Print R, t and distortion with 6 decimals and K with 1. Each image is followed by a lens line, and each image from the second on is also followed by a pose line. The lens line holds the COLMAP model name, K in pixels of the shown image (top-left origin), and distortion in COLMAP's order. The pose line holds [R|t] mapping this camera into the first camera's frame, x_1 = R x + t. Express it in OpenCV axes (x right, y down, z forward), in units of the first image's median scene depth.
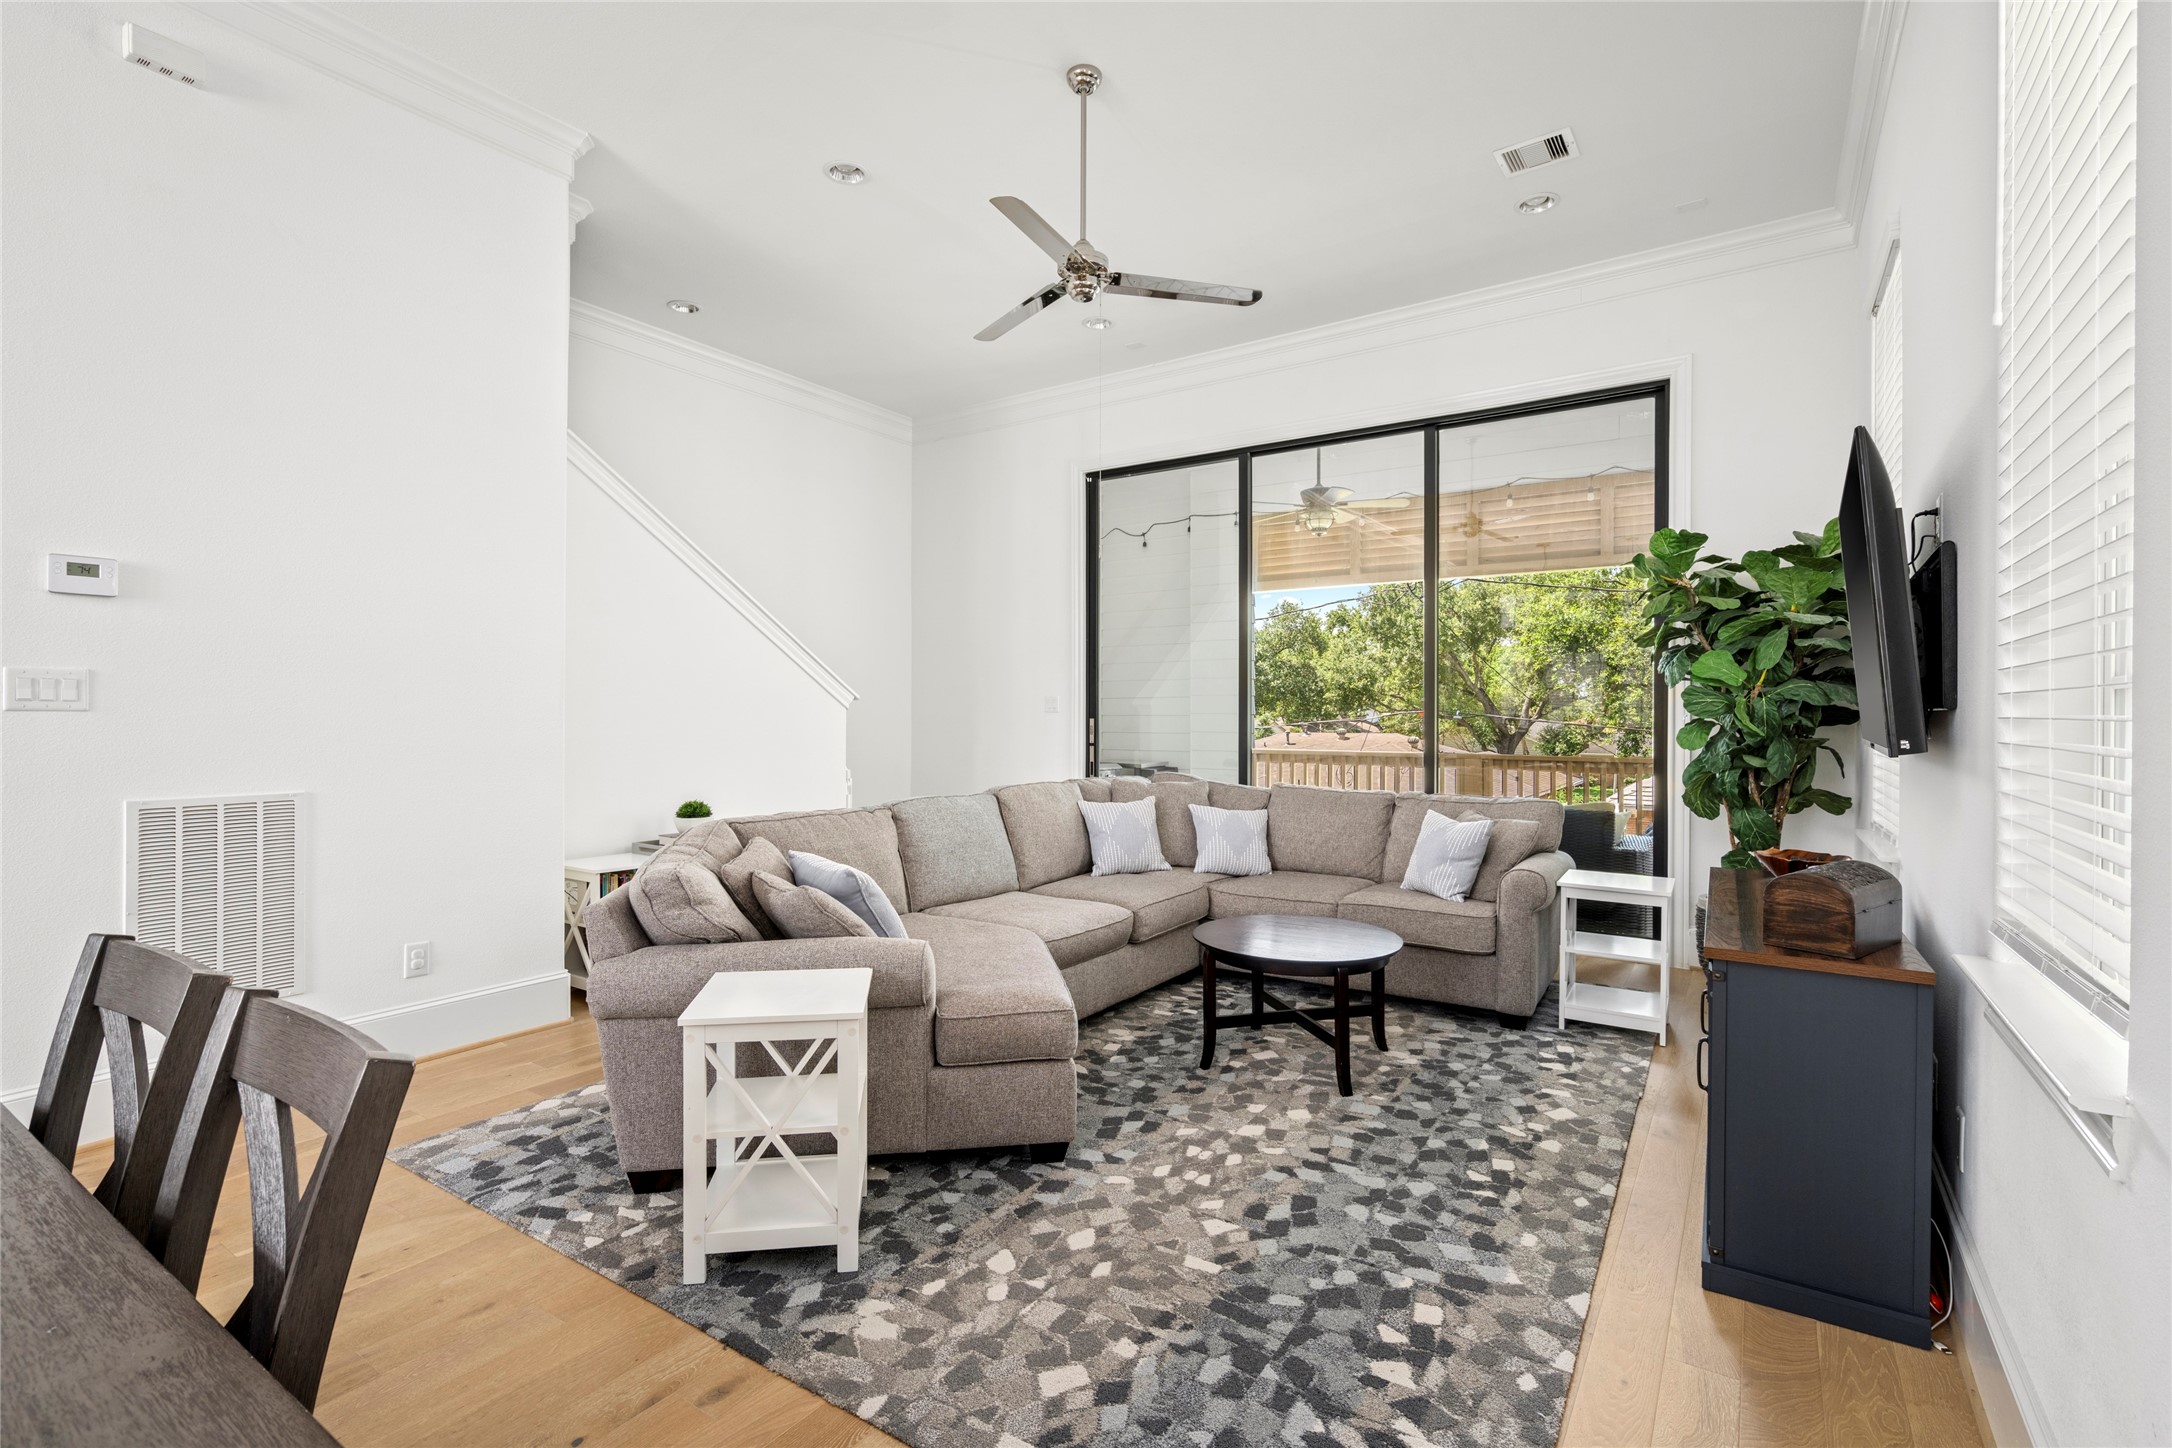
lens RADIAL K [[999.4, 0, 1084.2], [0, 999.4, 711.3], [0, 0, 1]] dist [-0.002441, -0.000130]
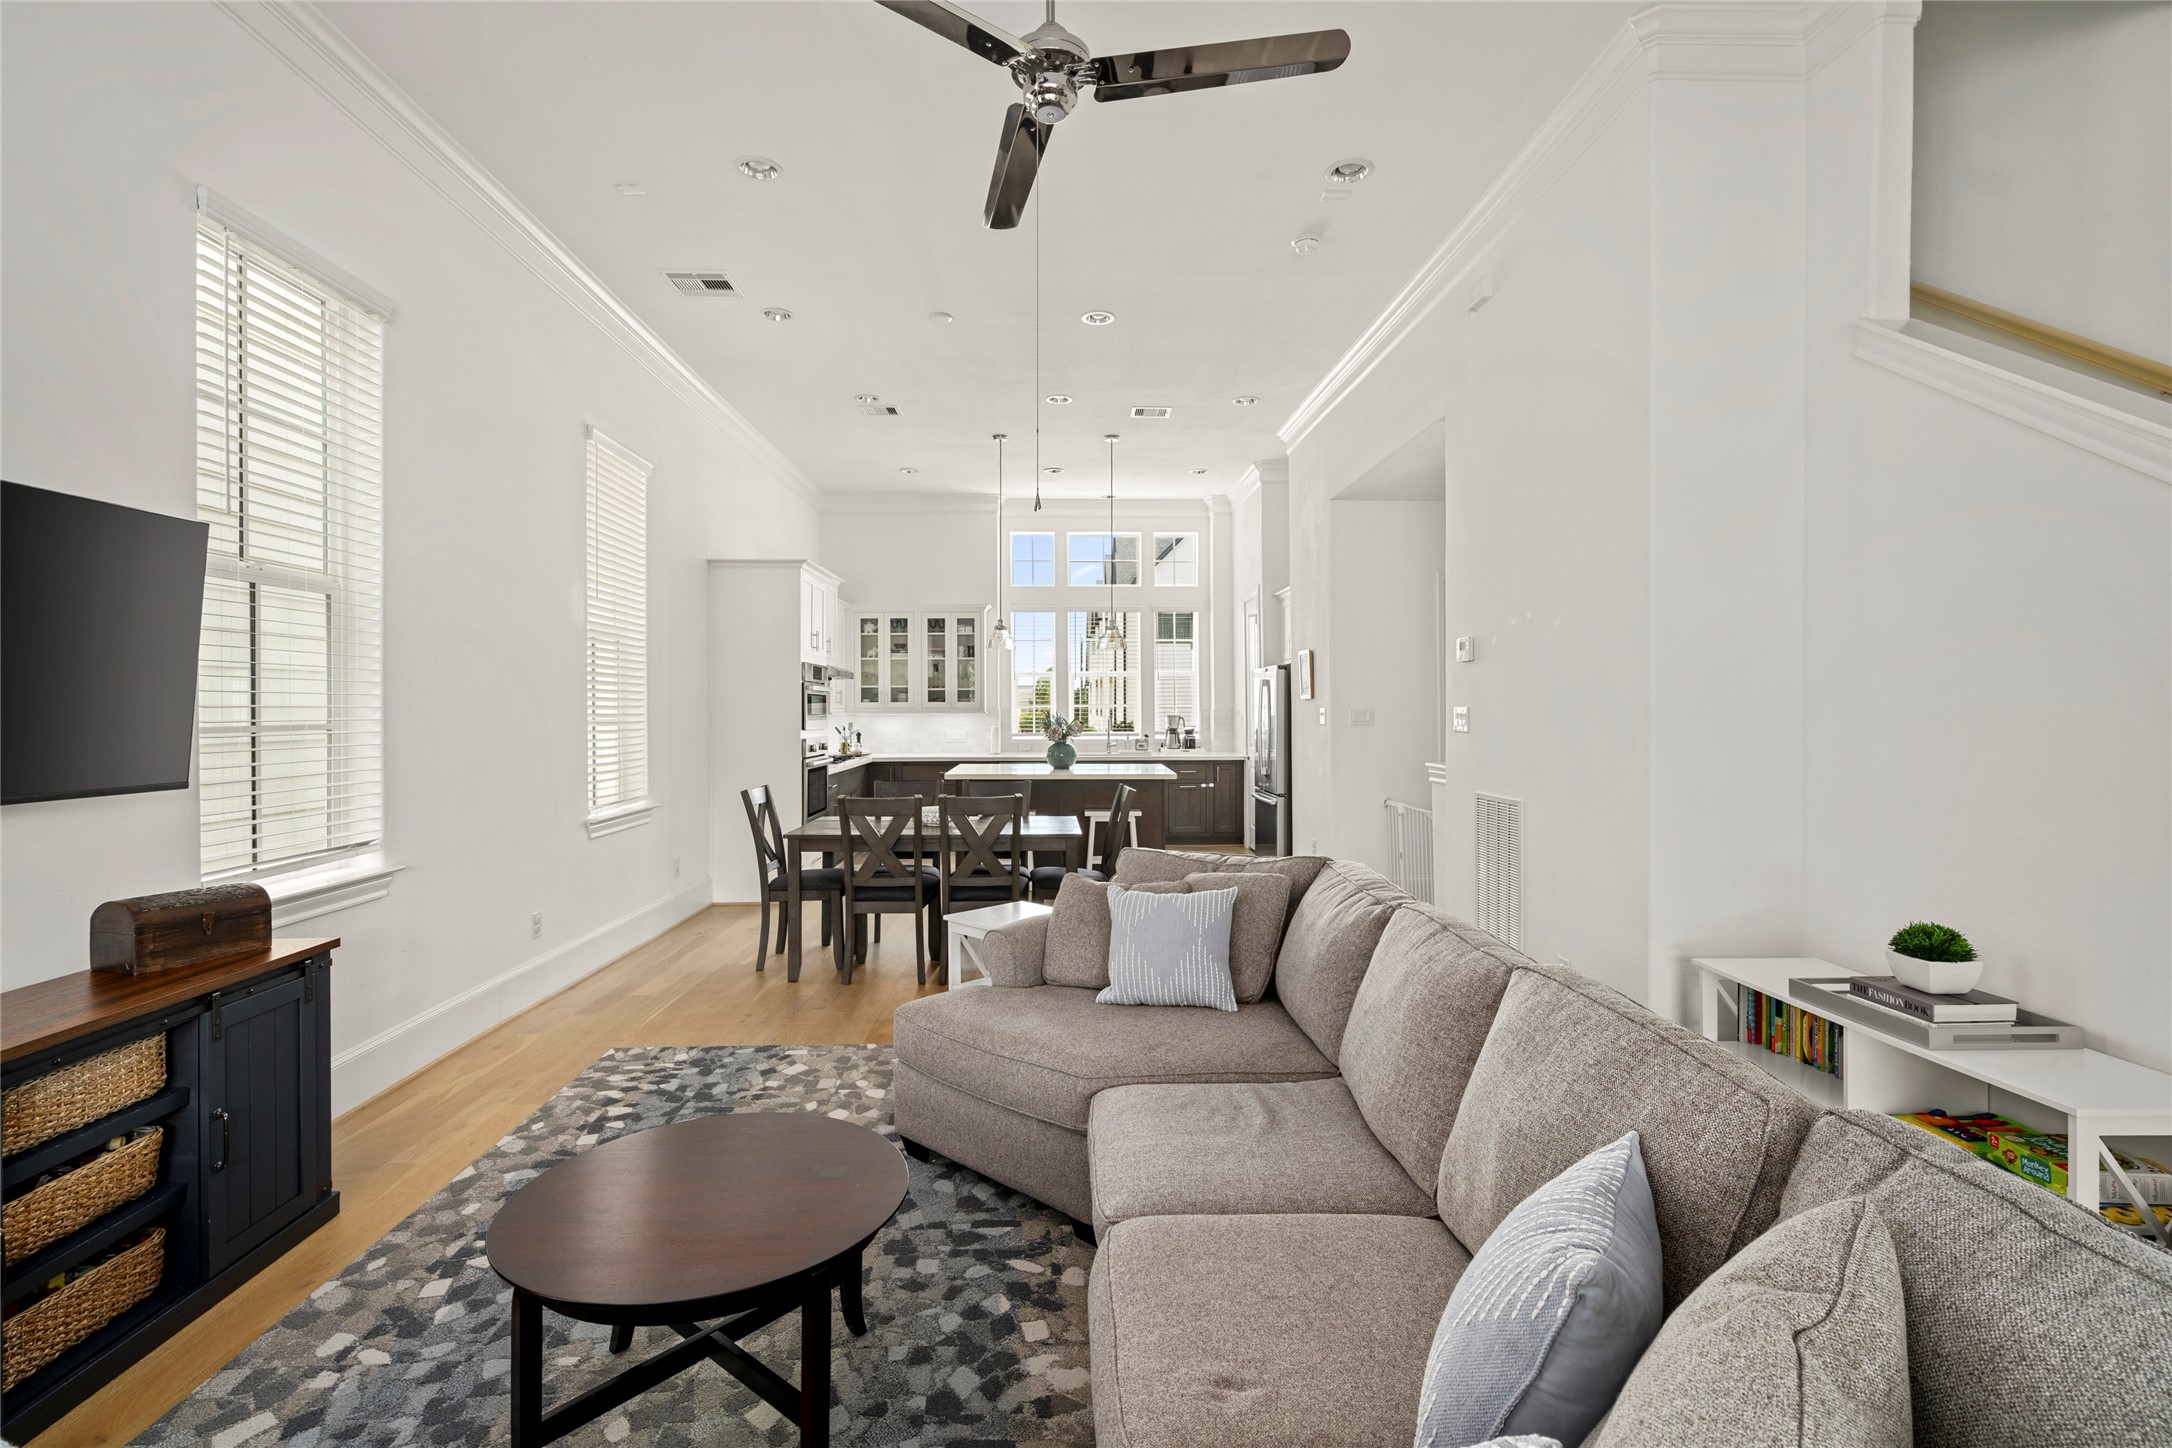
lens RADIAL K [[999.4, 0, 1076.6], [0, 999.4, 712.2], [0, 0, 1]] dist [-0.002441, -0.000130]
pose [[-0.810764, 0.002299, -0.585369, 0.383216], [0.001515, 0.999997, 0.001829, -0.031399], [0.585372, 0.000596, -0.810765, 1.626864]]
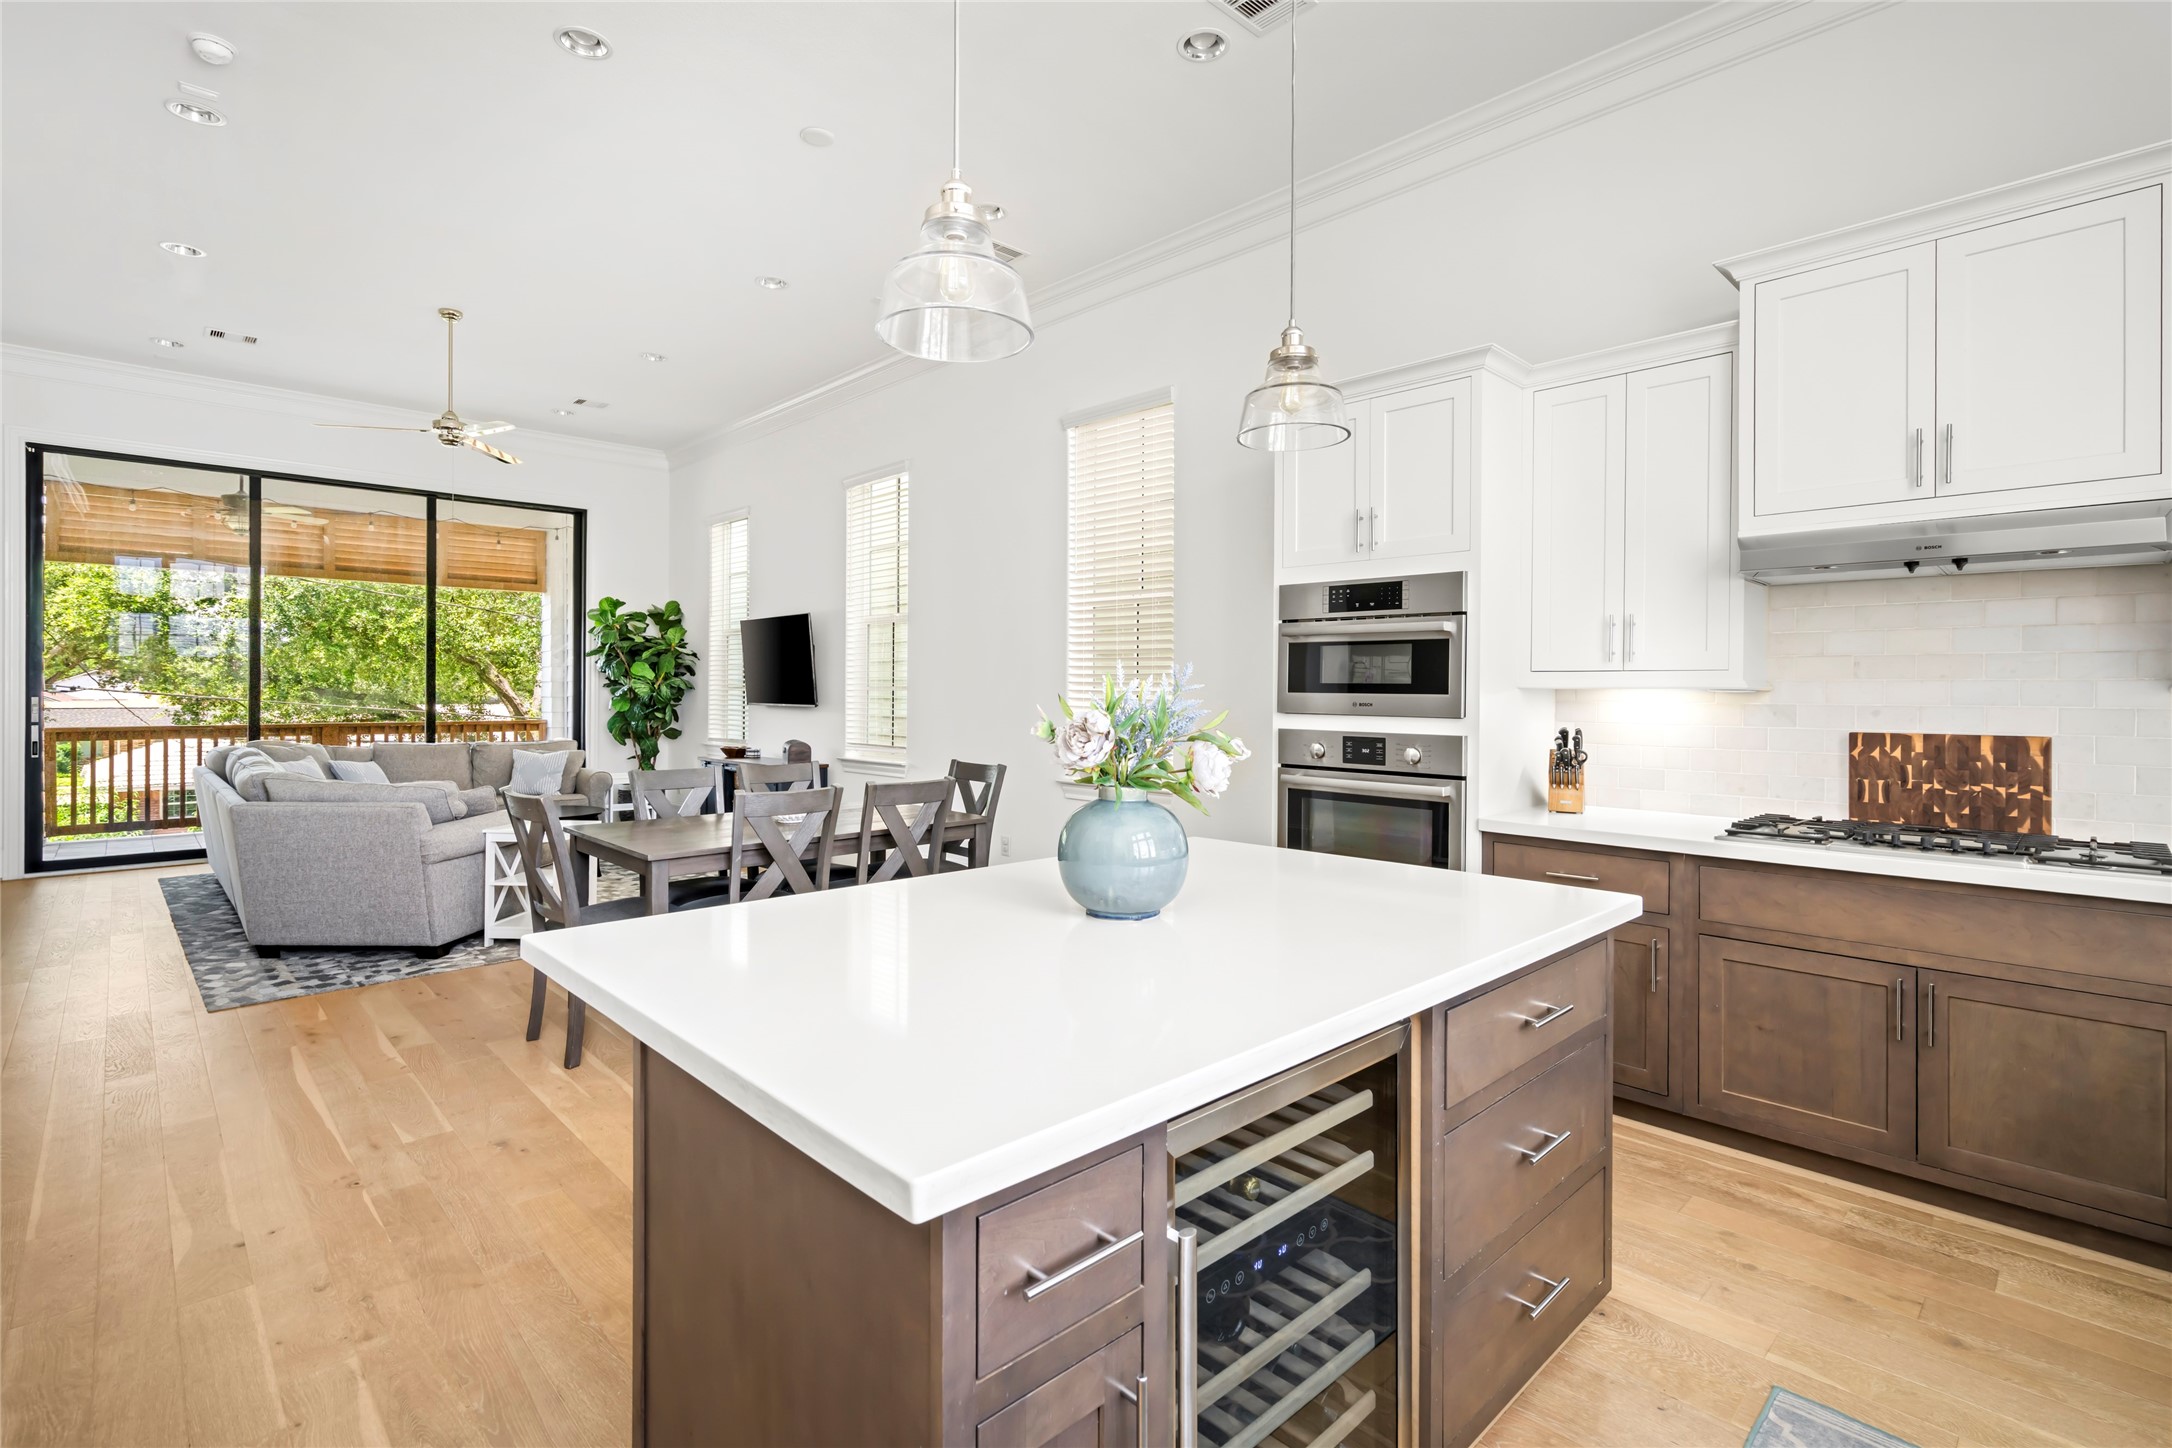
lens RADIAL K [[999.4, 0, 1093.6], [0, 999.4, 693.3], [0, 0, 1]] dist [-0.002441, -0.000130]
pose [[0.195887, -0.003922, 0.980619, -1.520404], [-0.006846, 0.999962, 0.005367, -0.017682], [-0.980603, -0.007765, 0.195853, -0.409529]]
